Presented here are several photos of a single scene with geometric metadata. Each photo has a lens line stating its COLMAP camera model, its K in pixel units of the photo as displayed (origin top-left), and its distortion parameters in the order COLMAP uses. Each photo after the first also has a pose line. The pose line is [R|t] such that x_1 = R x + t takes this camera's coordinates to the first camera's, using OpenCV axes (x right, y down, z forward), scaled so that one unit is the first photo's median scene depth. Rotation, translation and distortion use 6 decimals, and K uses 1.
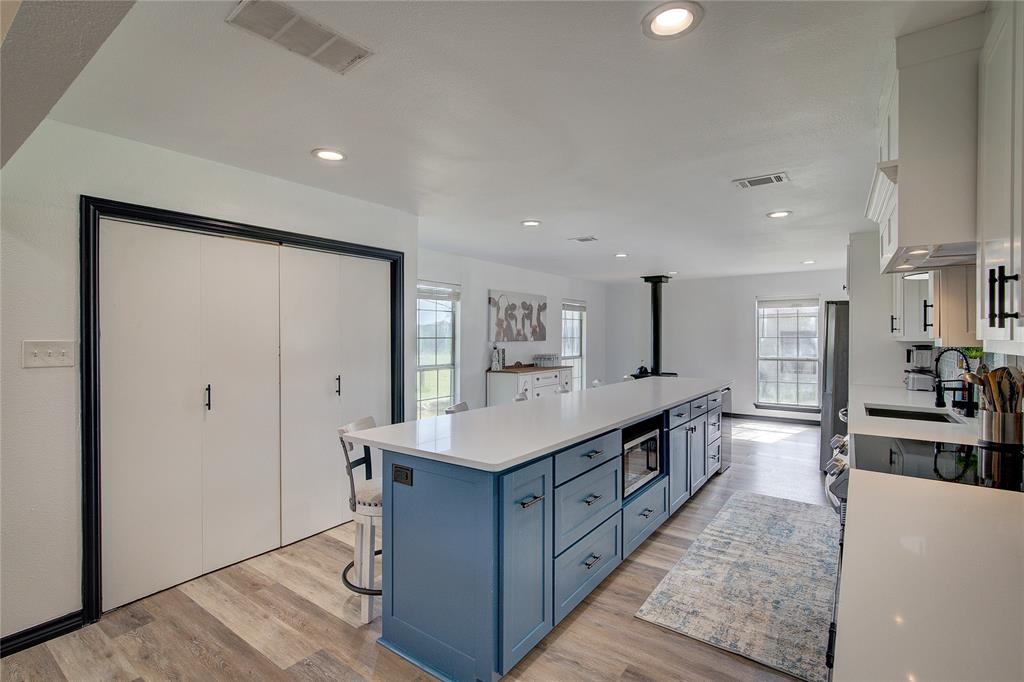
lens RADIAL K [[466.9, 0, 529.3], [0, 466.9, 339.8], [0, 0, 1]] dist [-0.003138, 0.001139]
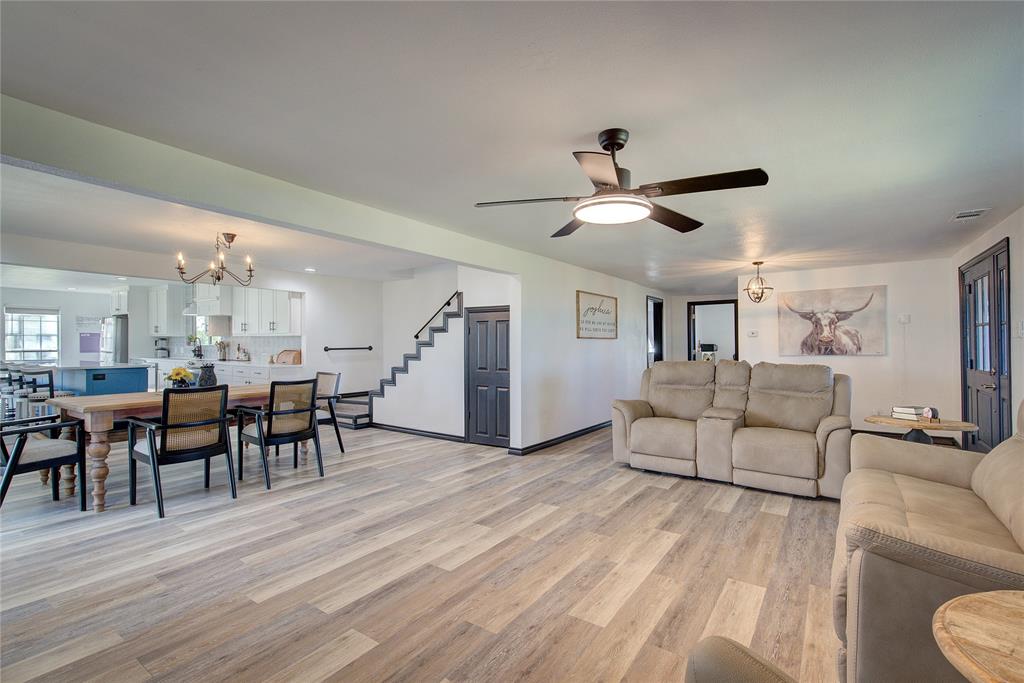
lens RADIAL K [[466.9, 0, 514.0], [0, 466.9, 344.1], [0, 0, 1]] dist [-0.003138, 0.001139]
pose [[-0.016331, -0.003422, 0.999861, -1.022727], [0.003486, 0.999988, 0.003480, 0.025360], [-0.999861, 0.003542, -0.016319, -0.494043]]
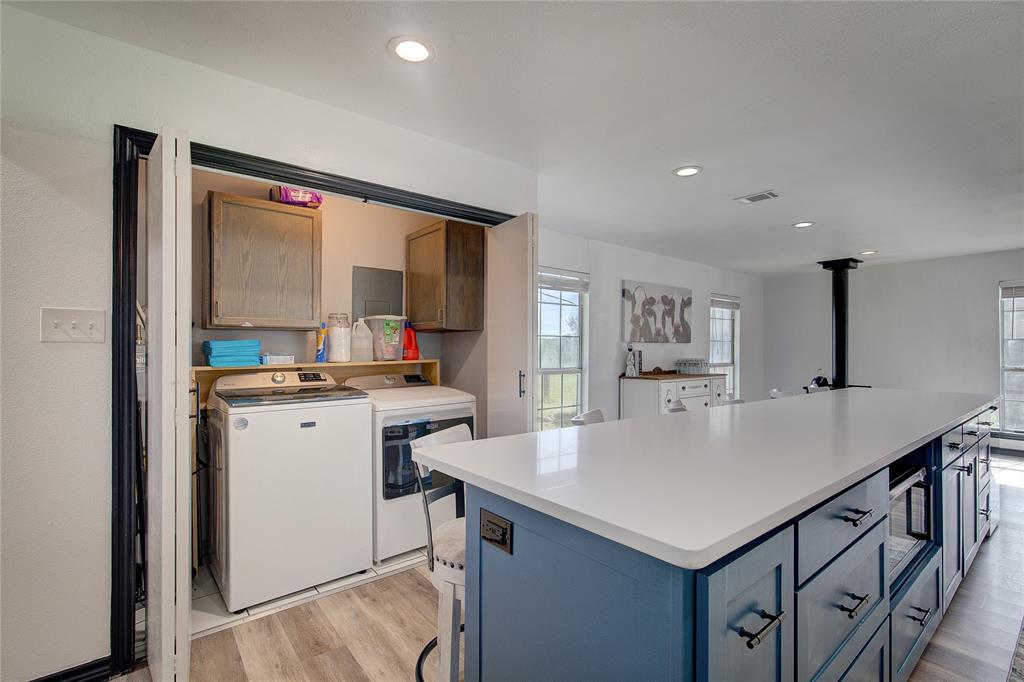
lens RADIAL K [[466.9, 0, 530.4], [0, 466.9, 344.5], [0, 0, 1]] dist [-0.003138, 0.001139]
pose [[0.965429, 0.000314, -0.260665, -0.027173], [-0.005048, 0.999834, -0.017493, 0.023608], [0.260617, 0.018204, 0.965271, 0.145508]]
